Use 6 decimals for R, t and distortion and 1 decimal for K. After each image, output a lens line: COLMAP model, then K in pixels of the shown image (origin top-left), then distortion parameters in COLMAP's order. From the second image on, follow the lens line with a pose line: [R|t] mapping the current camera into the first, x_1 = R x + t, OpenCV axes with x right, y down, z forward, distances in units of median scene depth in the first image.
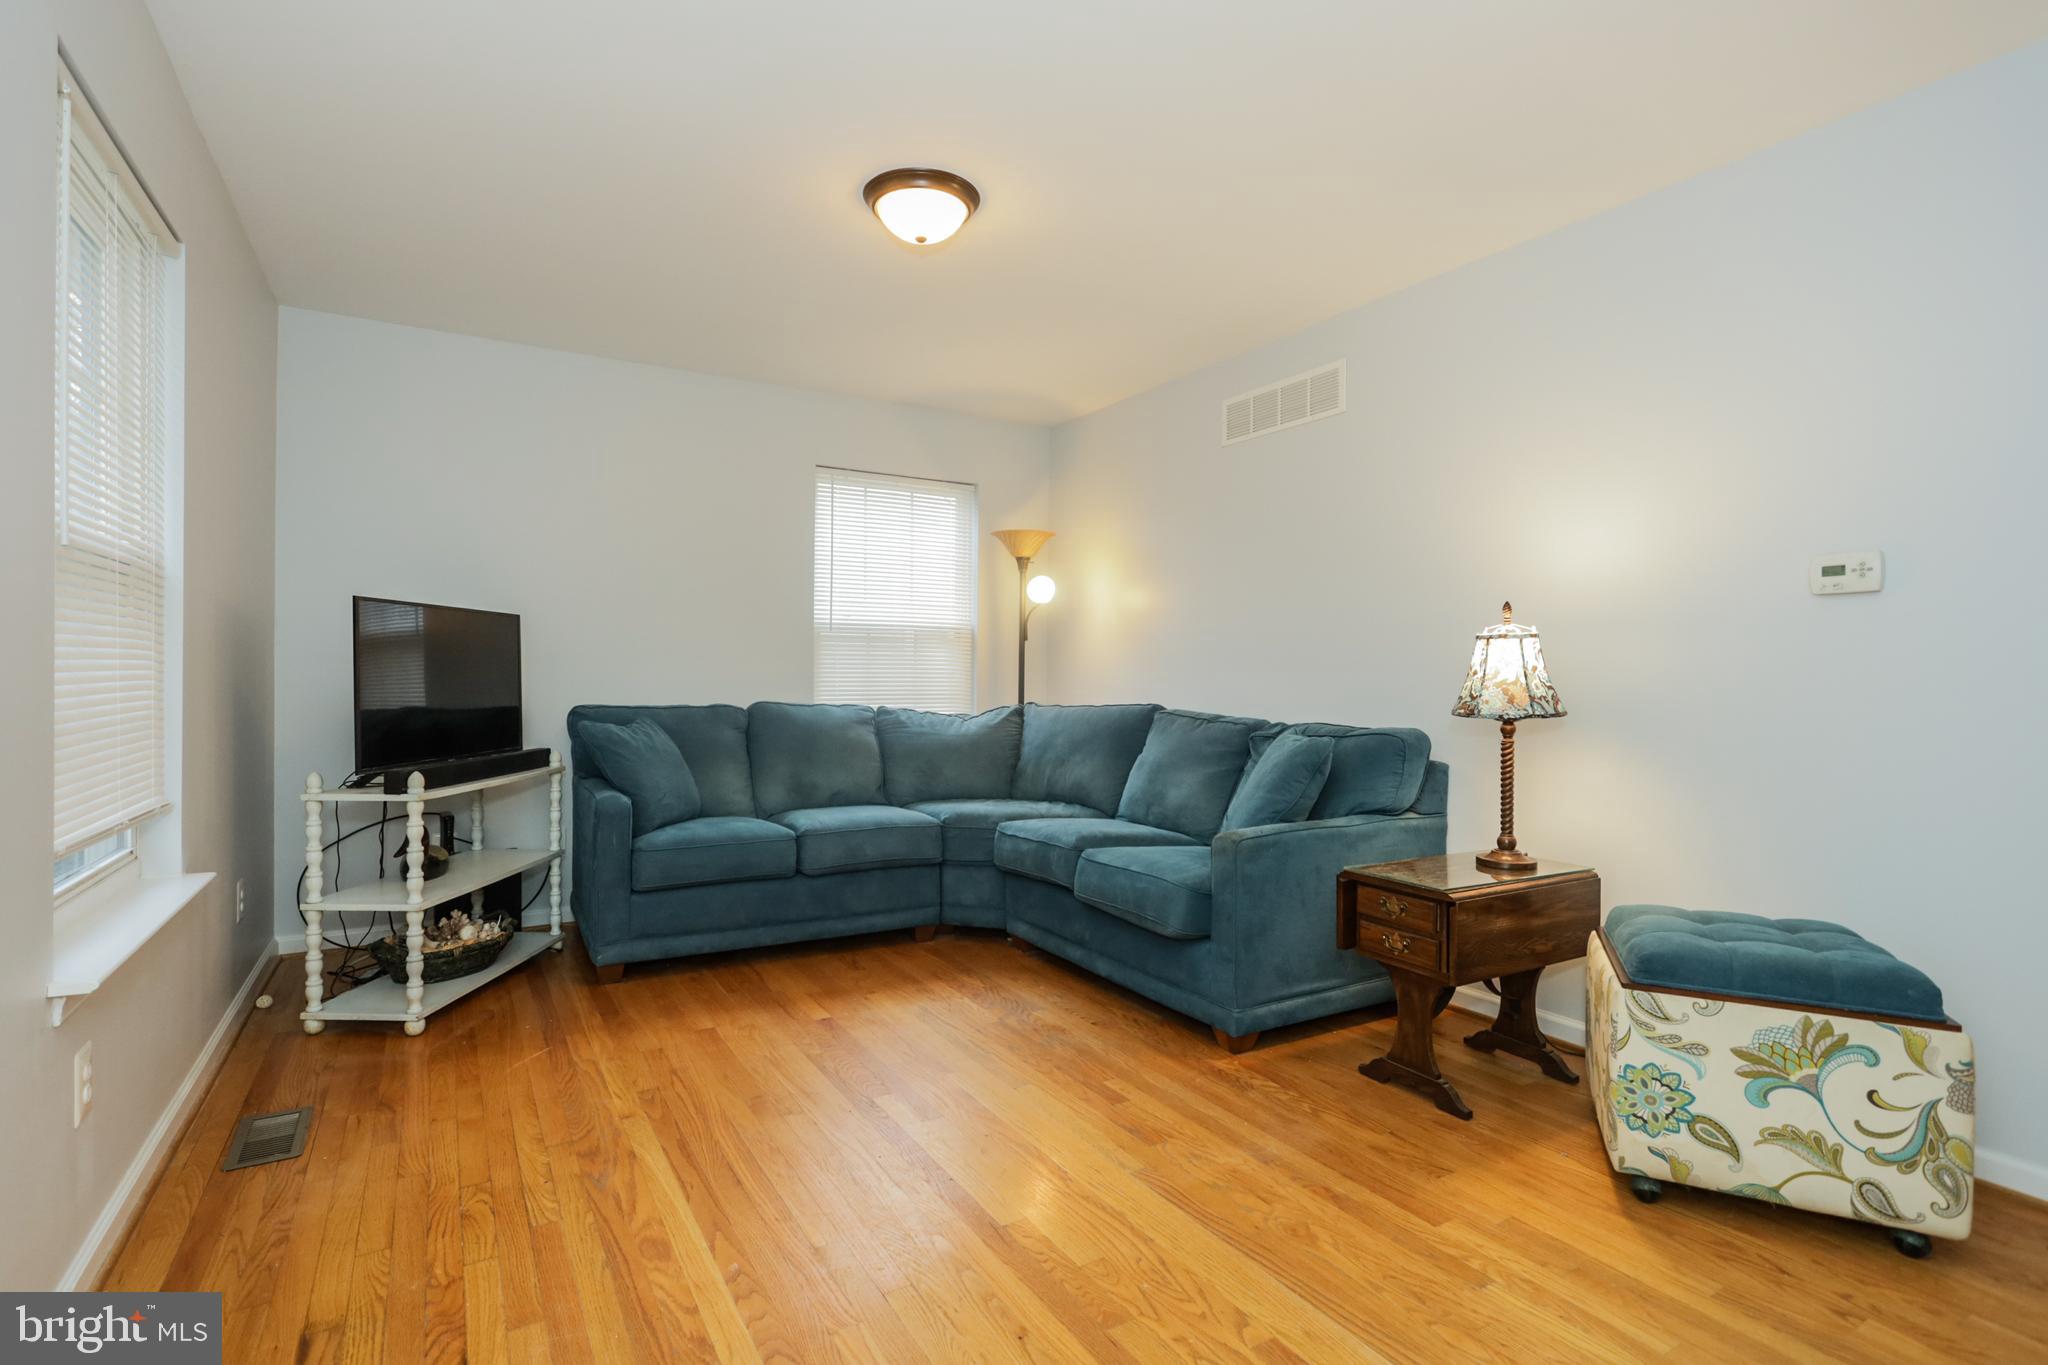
lens RADIAL K [[968.8, 0, 1010.2], [0, 968.8, 676.0], [0, 0, 1]] dist [-0.003399, 0.003602]
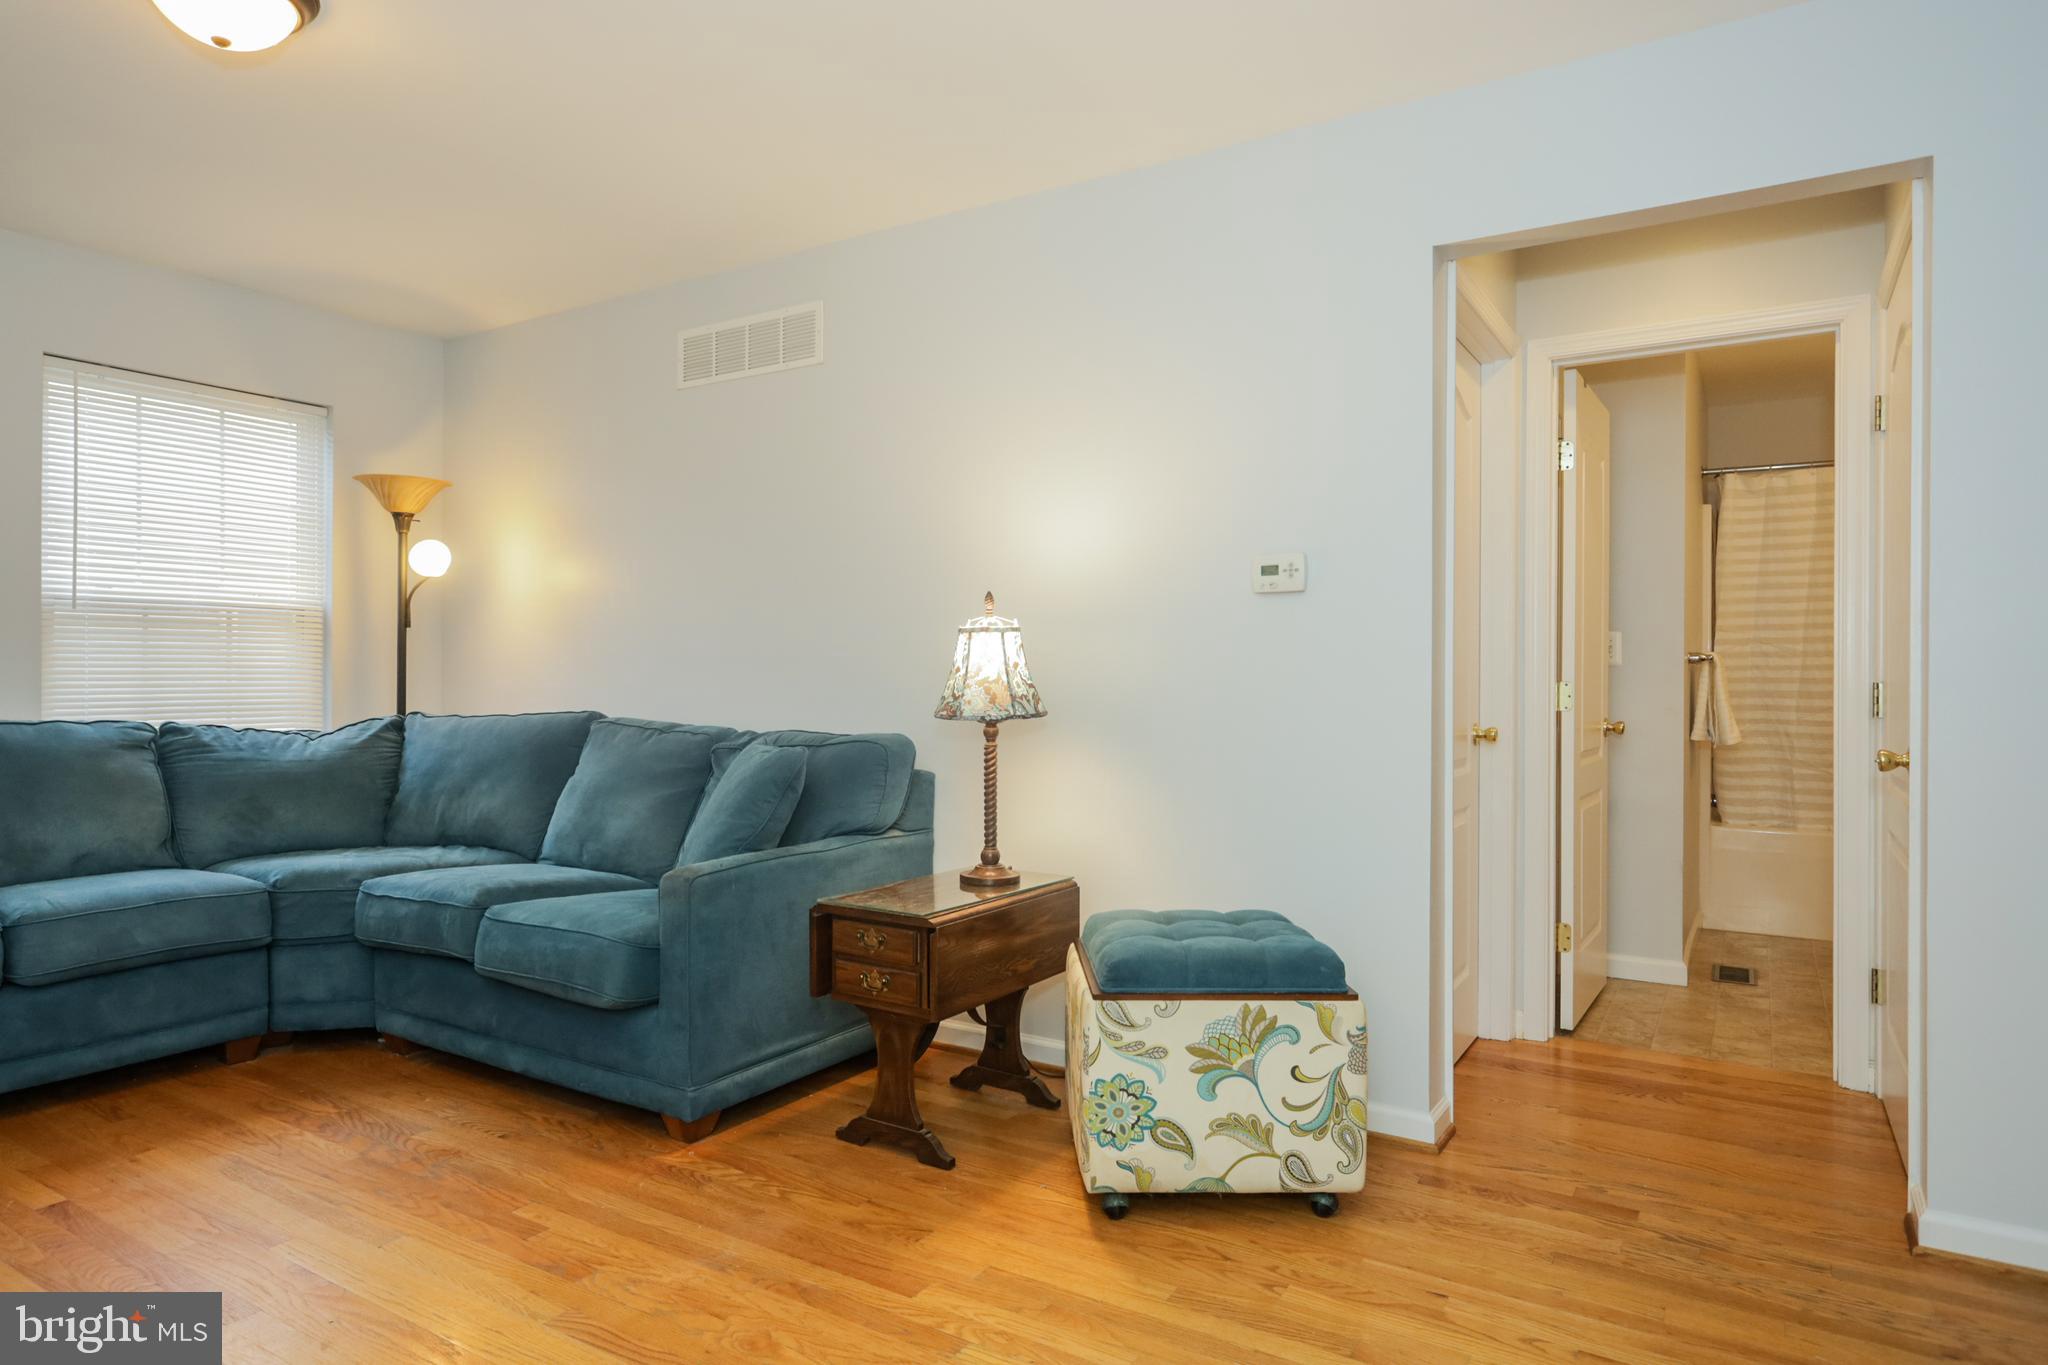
lens RADIAL K [[1190.4, 0, 1010.4], [0, 1190.4, 674.2], [0, 0, 1]] dist [-0.005953, 0.004966]
pose [[0.890177, -0.004303, 0.455594, 0.020641], [0.004498, 0.999990, 0.000657, 0.000198], [-0.455592, 0.001465, 0.890187, -0.004907]]
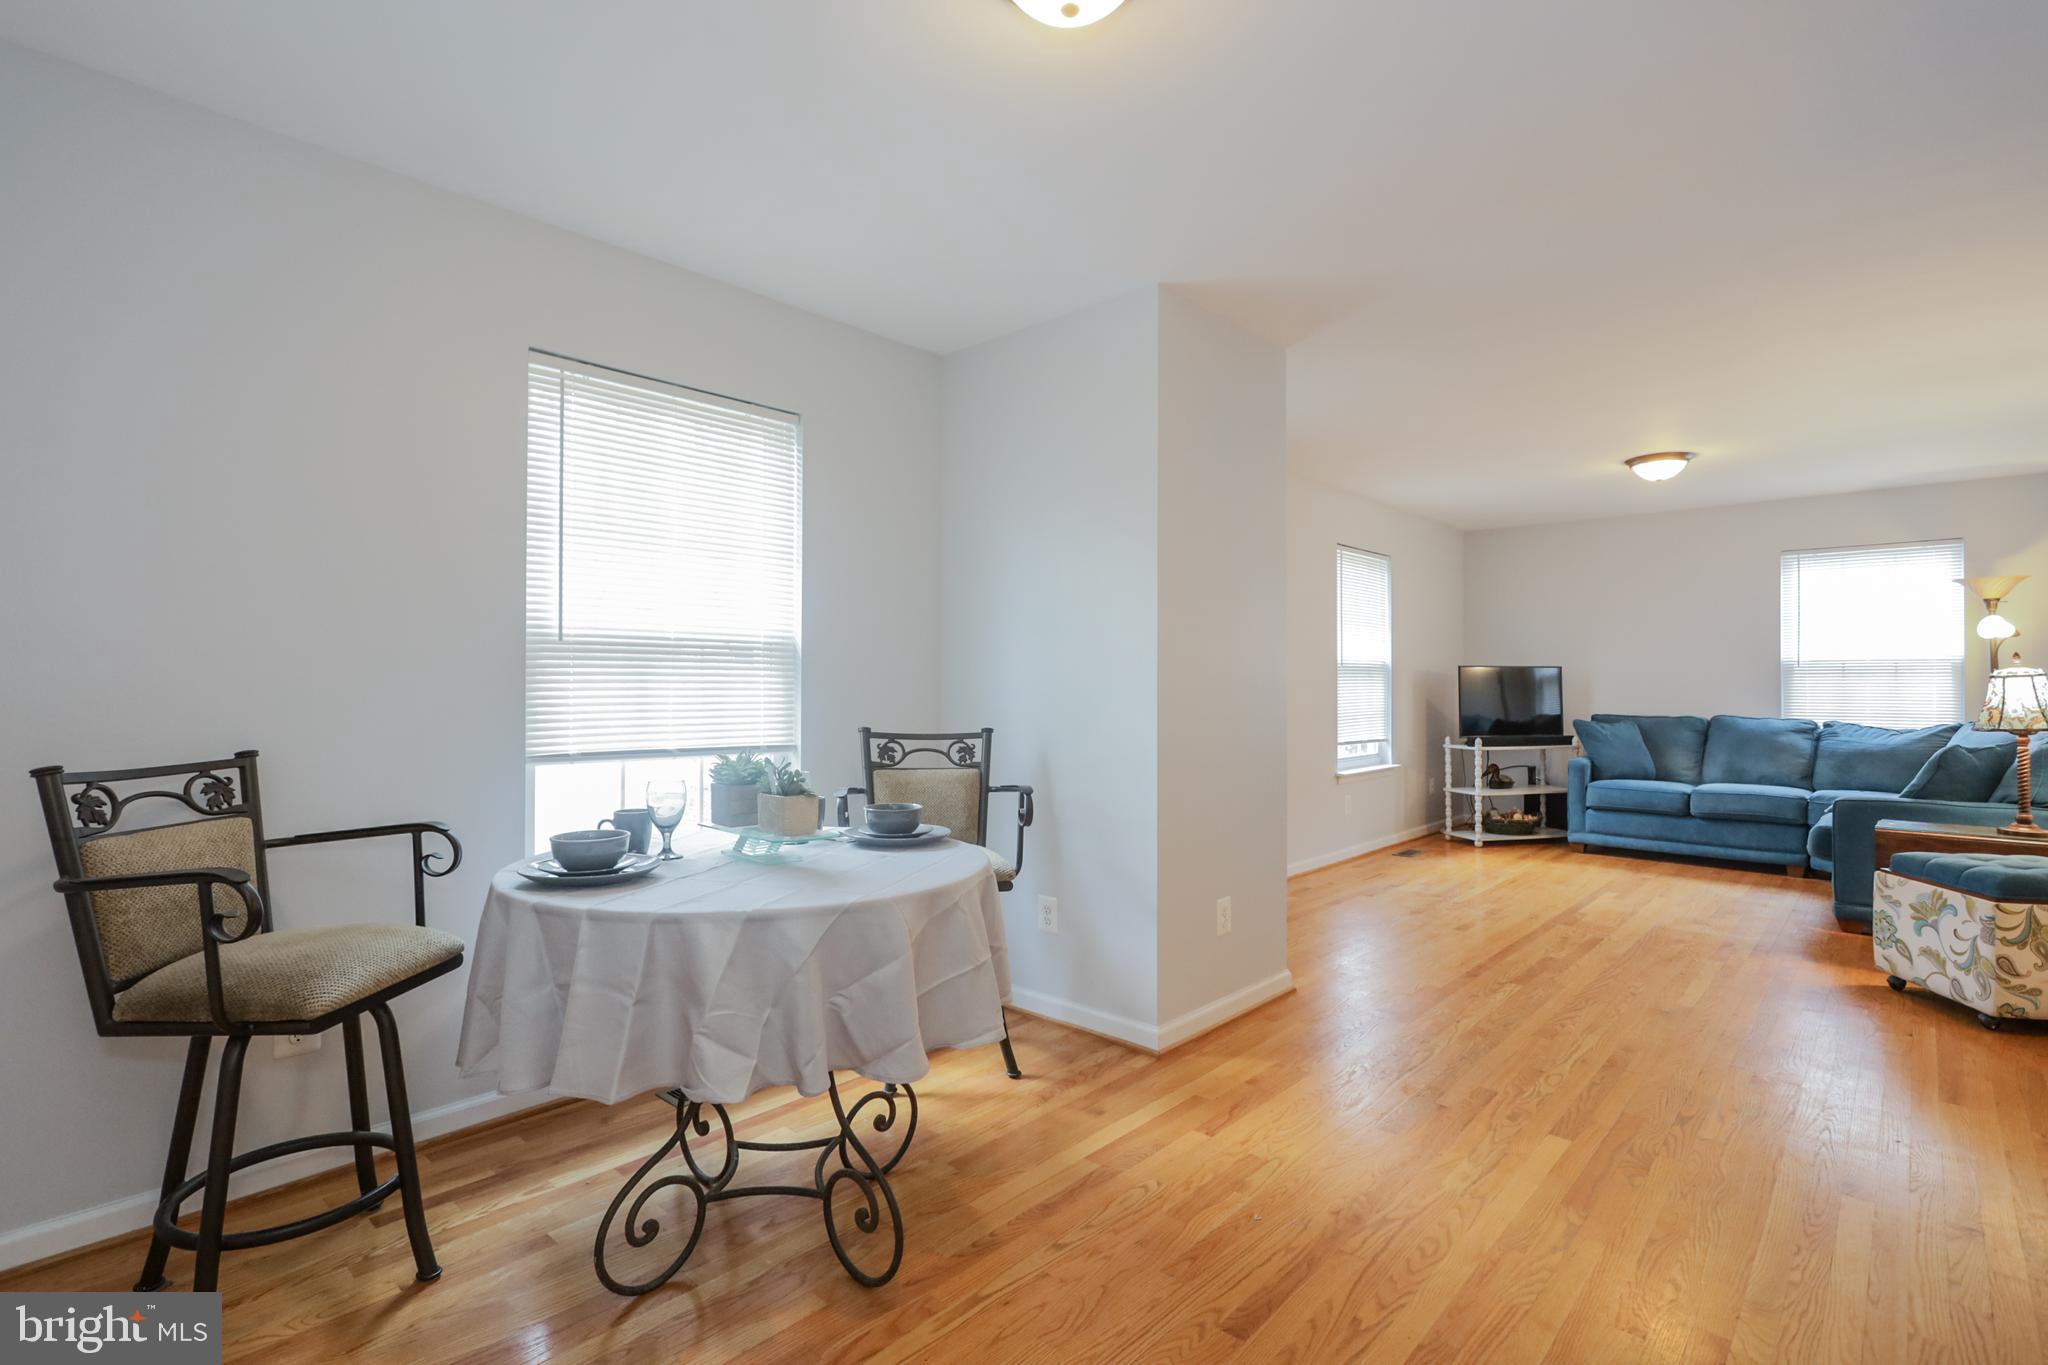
lens RADIAL K [[968.8, 0, 1025.5], [0, 968.8, 686.6], [0, 0, 1]] dist [-0.003399, 0.003602]
pose [[0.290666, -0.006025, -0.956806, 1.457134], [0.000252, 0.999981, -0.006220, -0.015803], [0.956824, 0.001567, 0.290662, -0.836774]]
